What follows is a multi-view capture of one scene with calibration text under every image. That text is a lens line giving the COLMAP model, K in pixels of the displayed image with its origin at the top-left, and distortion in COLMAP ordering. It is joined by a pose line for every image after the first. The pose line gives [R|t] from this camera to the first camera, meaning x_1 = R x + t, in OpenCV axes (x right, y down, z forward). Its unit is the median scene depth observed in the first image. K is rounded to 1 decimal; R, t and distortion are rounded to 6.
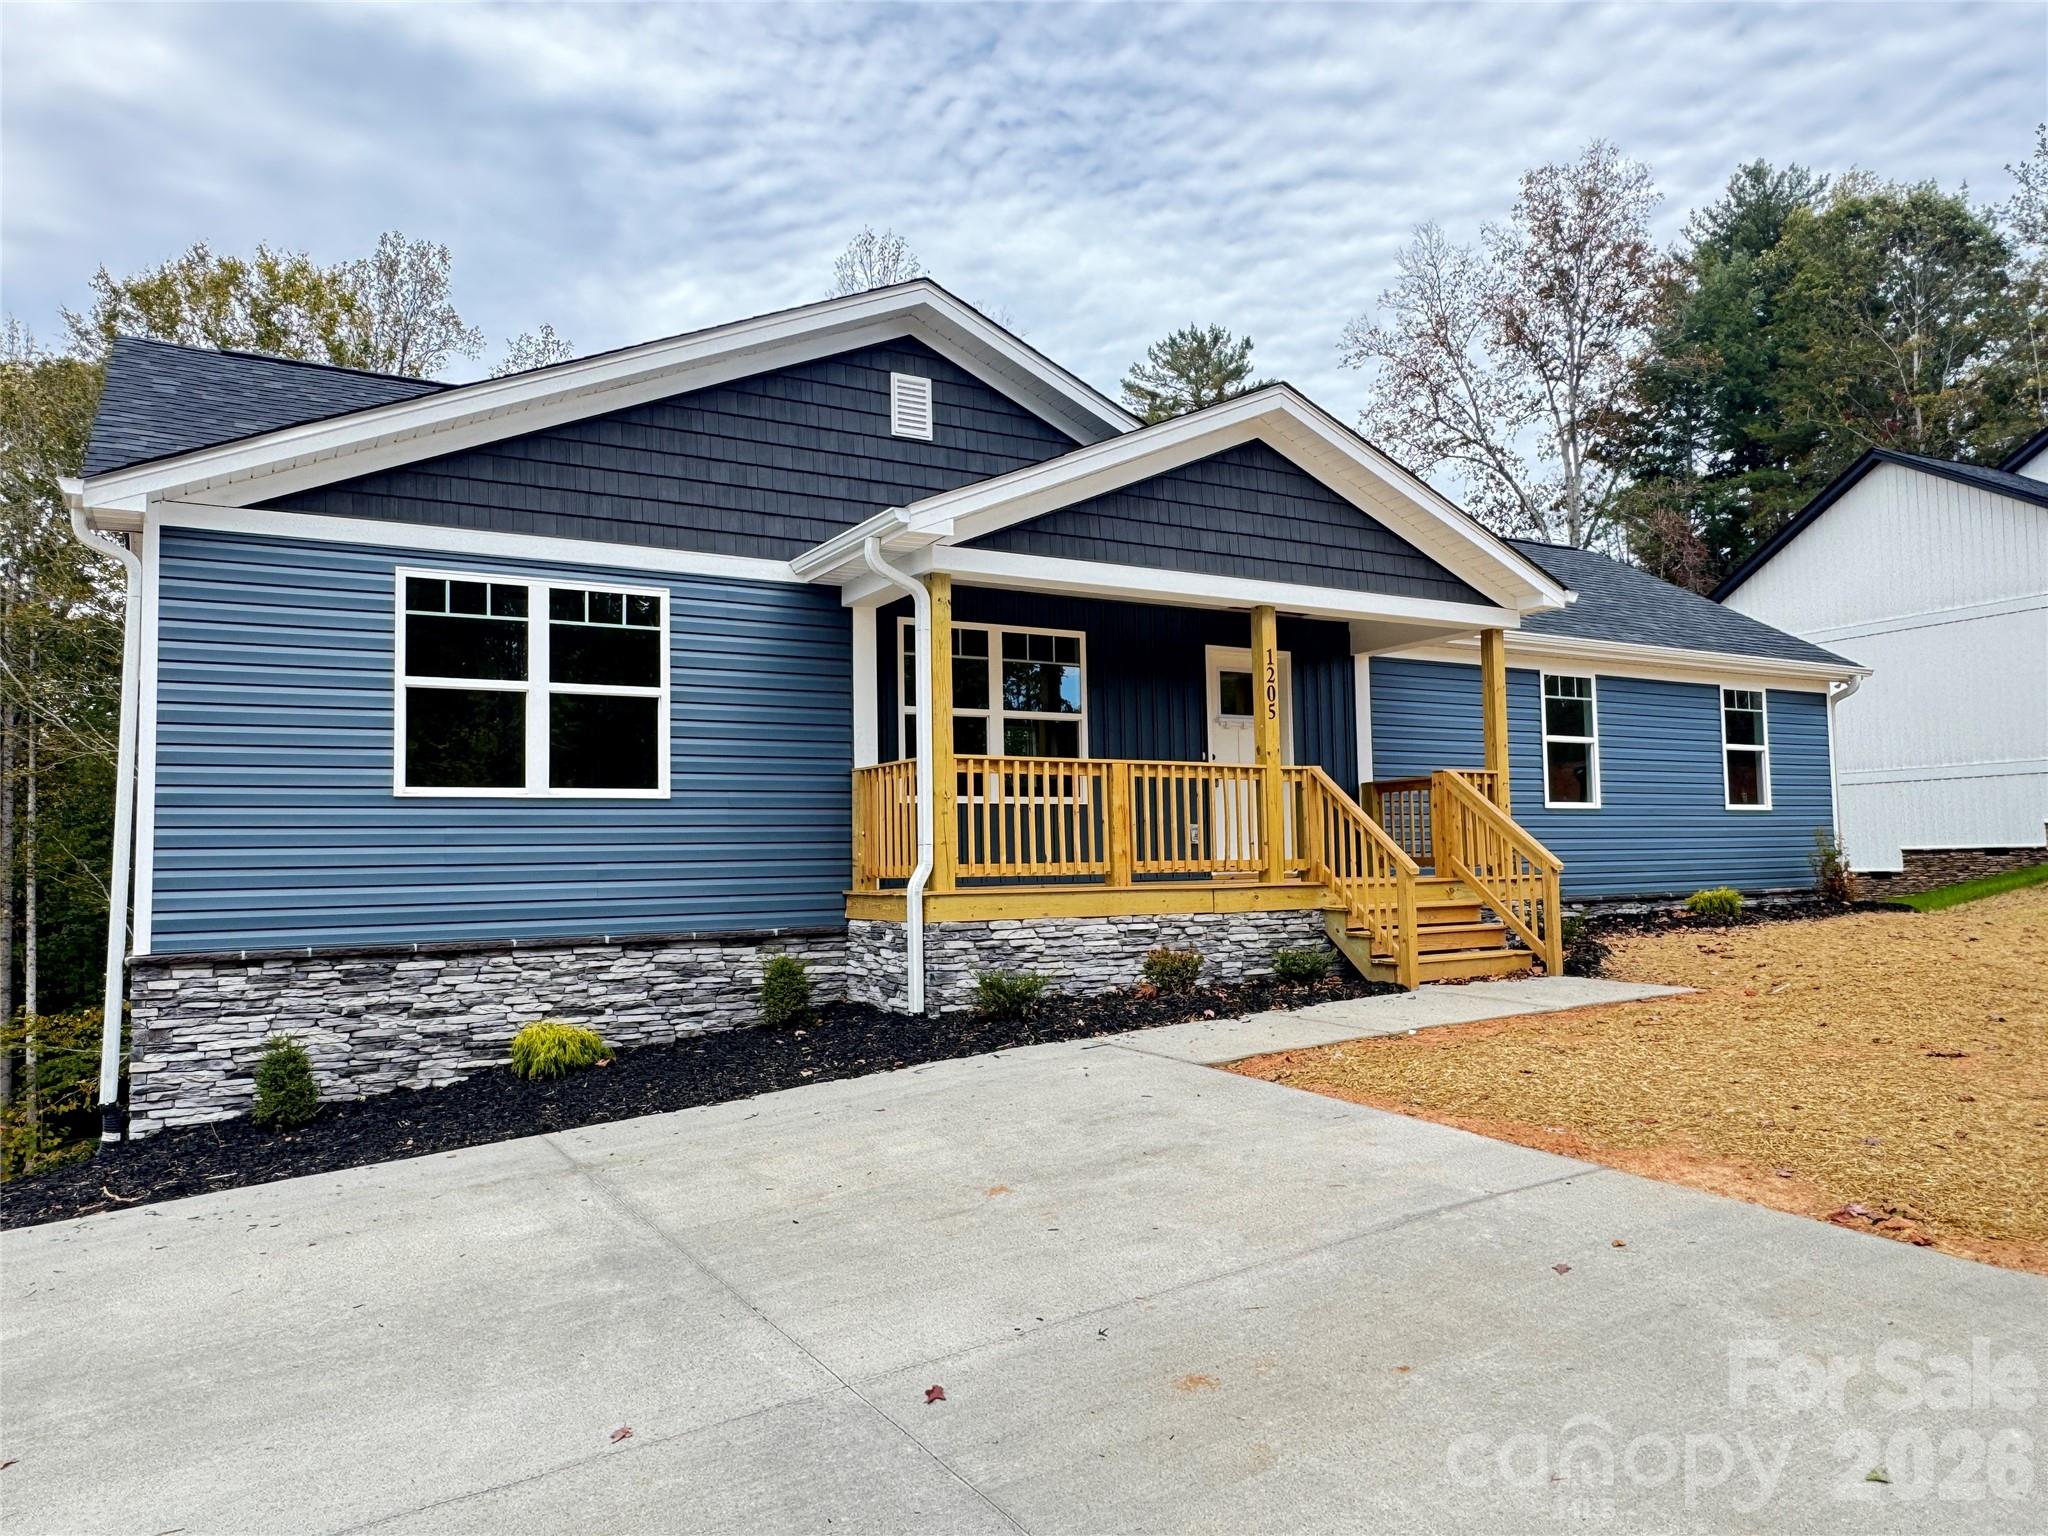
lens RADIAL K [[1412.4, 0, 1024.0], [0, 1412.4, 759.9], [0, 0, 1]] dist [0.002190, -0.001096]
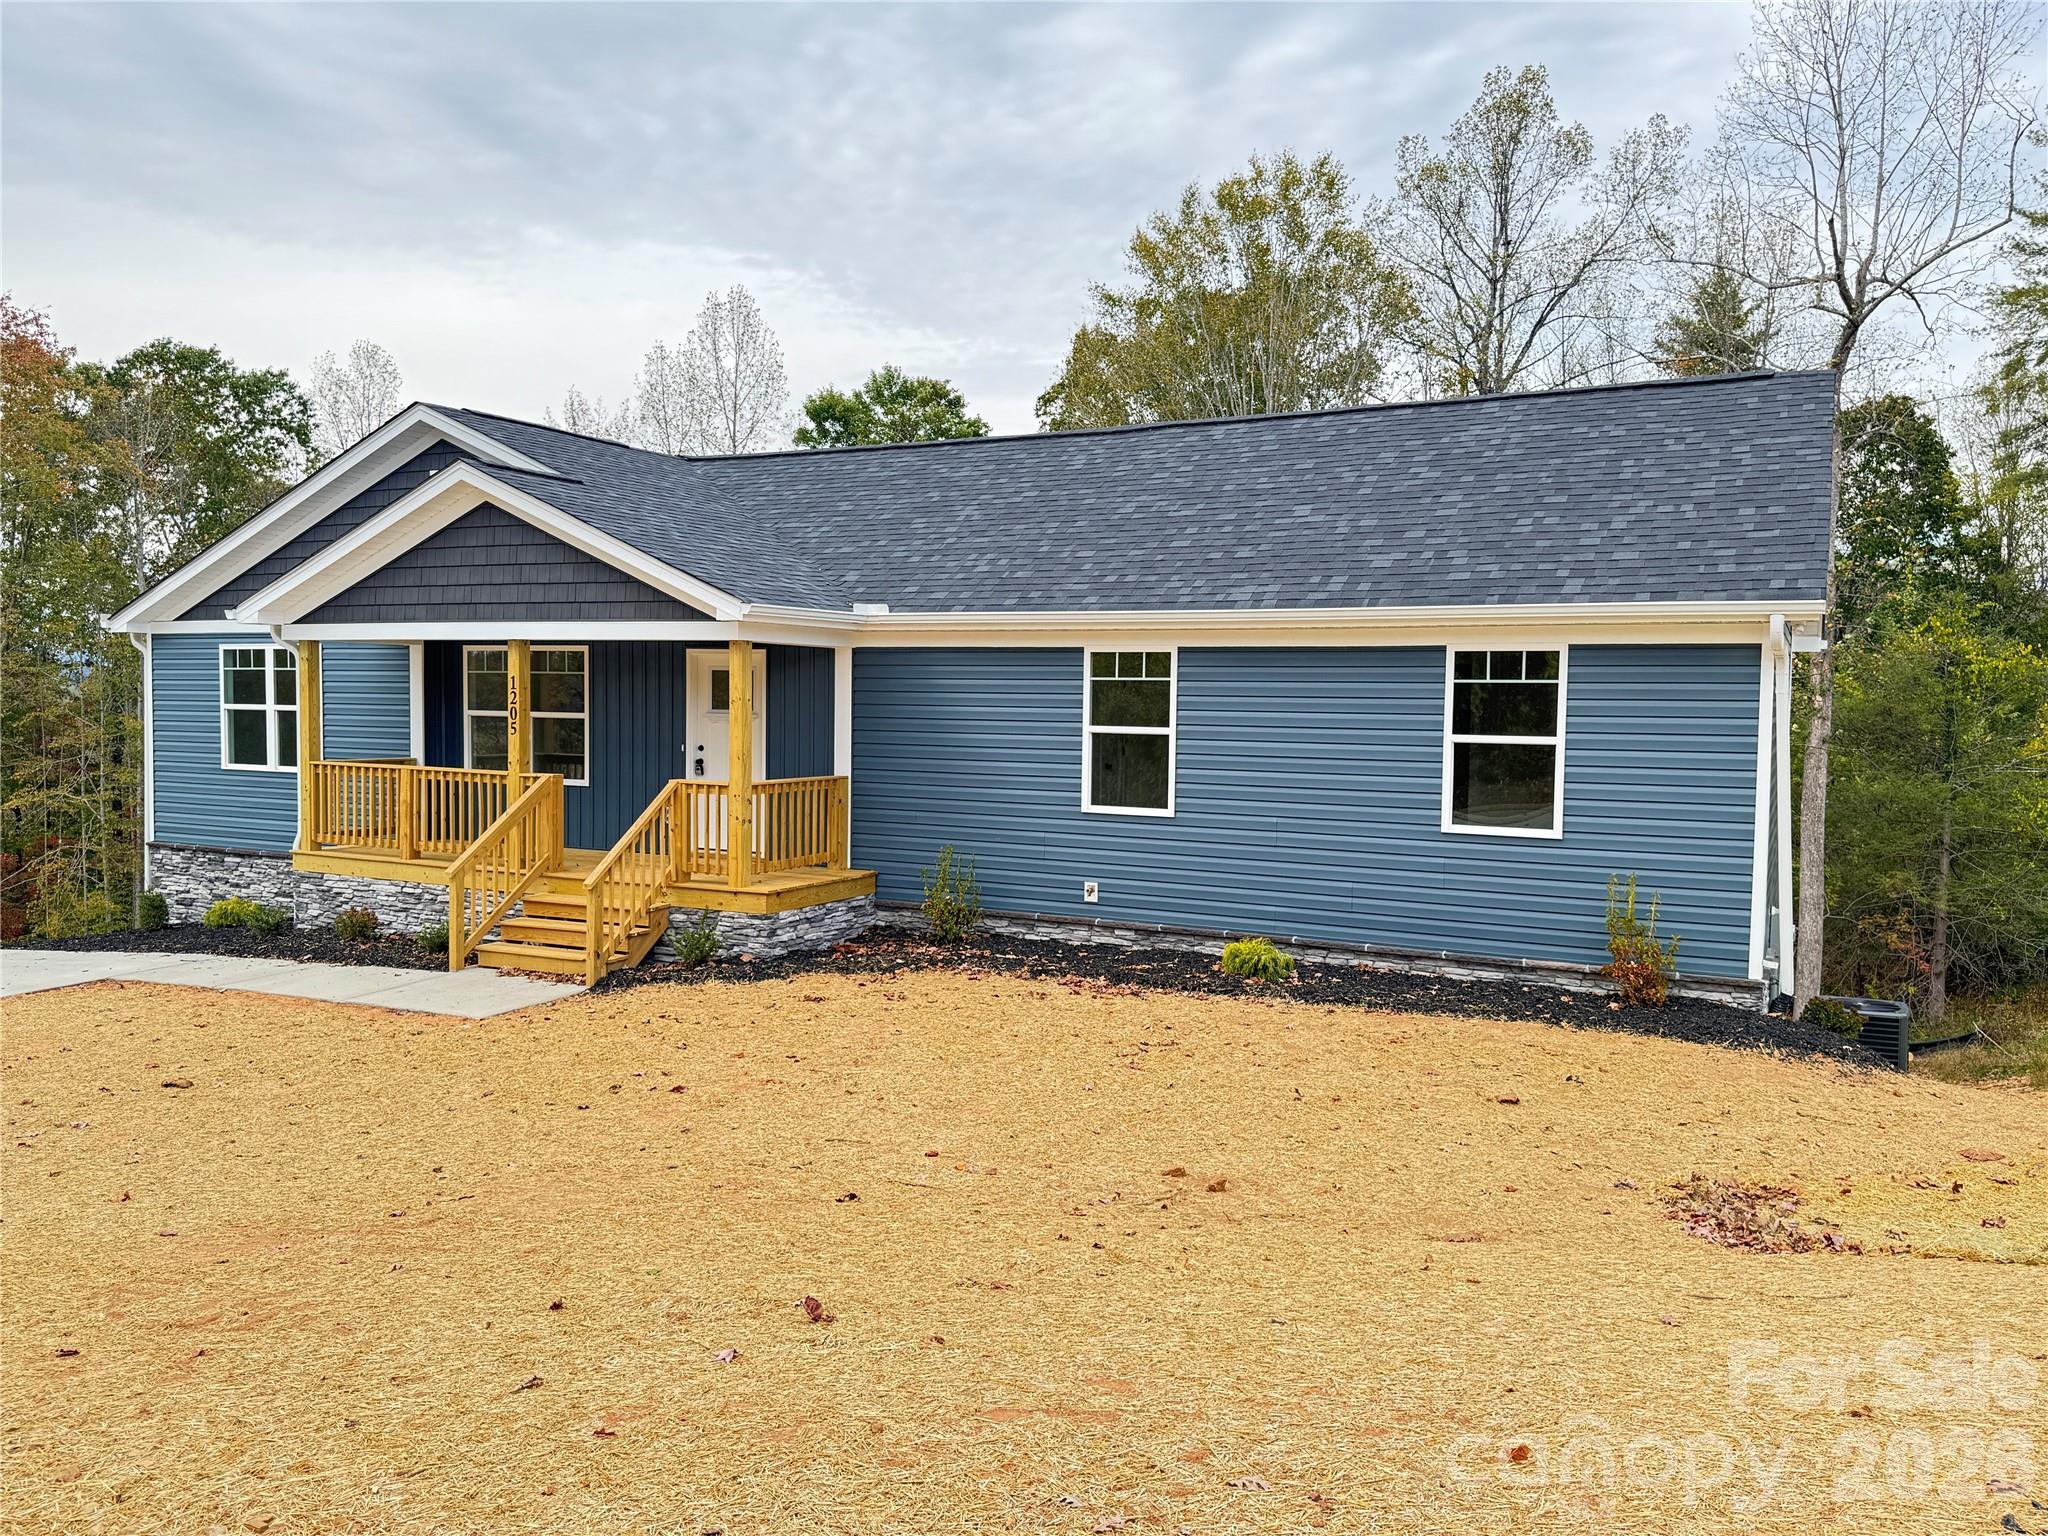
lens RADIAL K [[1506.9, 0, 1030.5], [0, 1506.9, 766.0], [0, 0, 1]] dist [0.061431, -0.017283]
pose [[0.534180, 0.066754, -0.842731, 1.680306], [0.040428, 0.993720, 0.104340, -0.133780], [0.844403, -0.089806, 0.528127, 0.761997]]
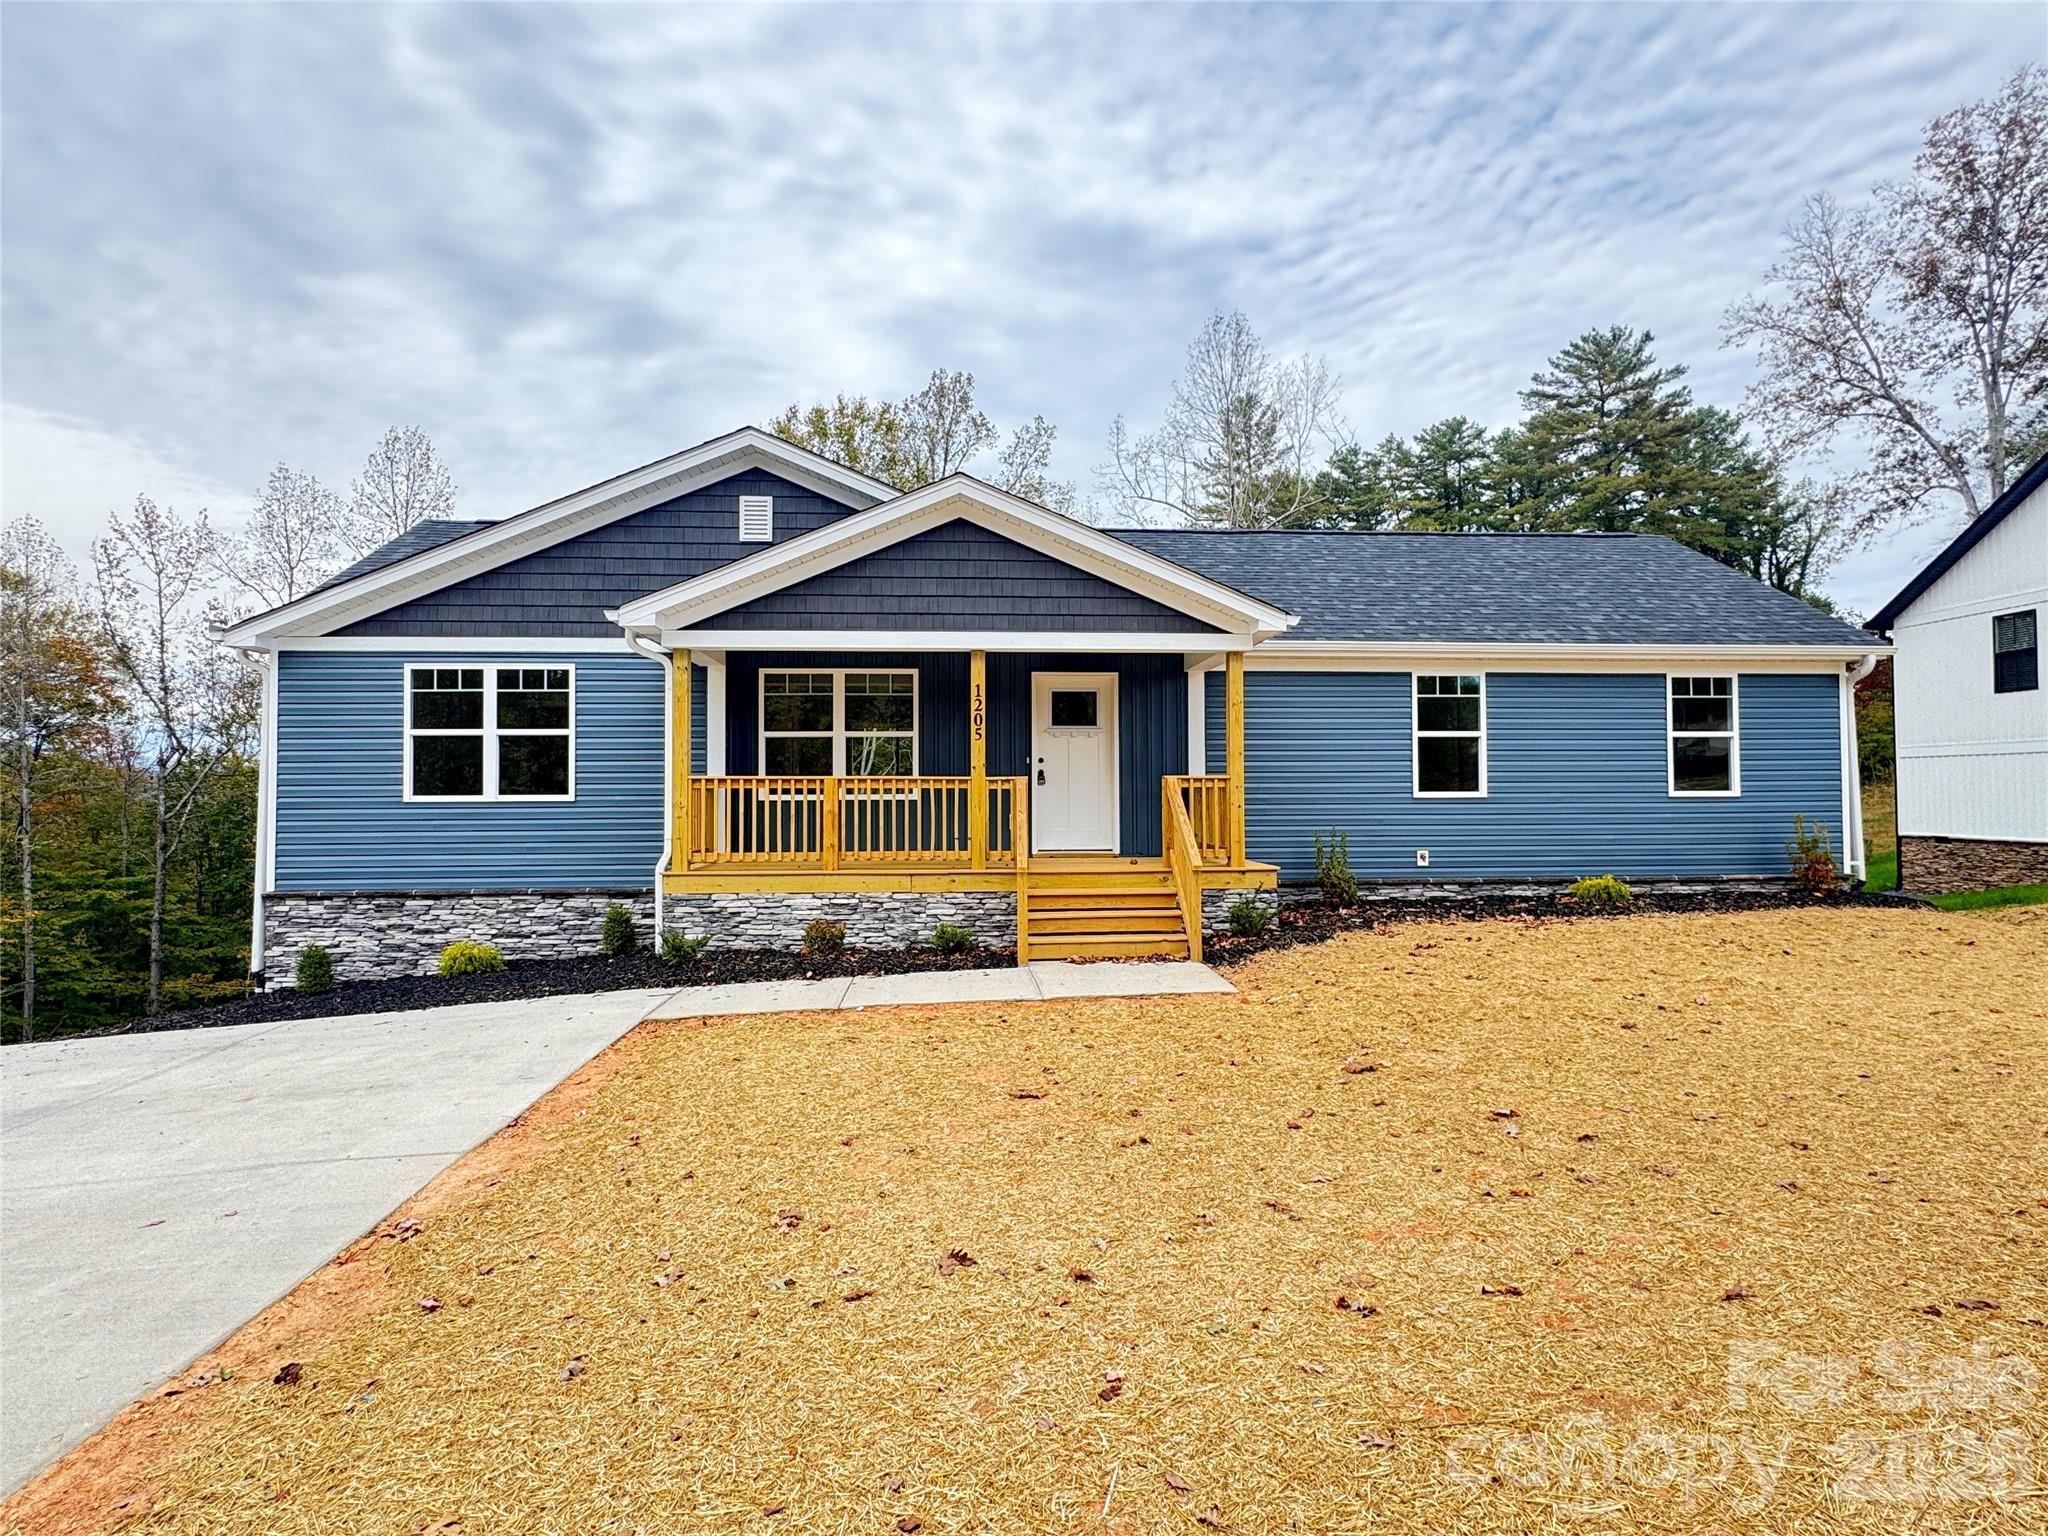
lens RADIAL K [[1036.3, 0, 1019.6], [0, 1036.3, 757.3], [0, 0, 1]] dist [0.006233, -0.003105]
pose [[0.894453, -0.000438, -0.447162, 0.692743], [0.021294, 0.998907, 0.041616, -0.057207], [0.446655, -0.046745, 0.893484, 0.209060]]
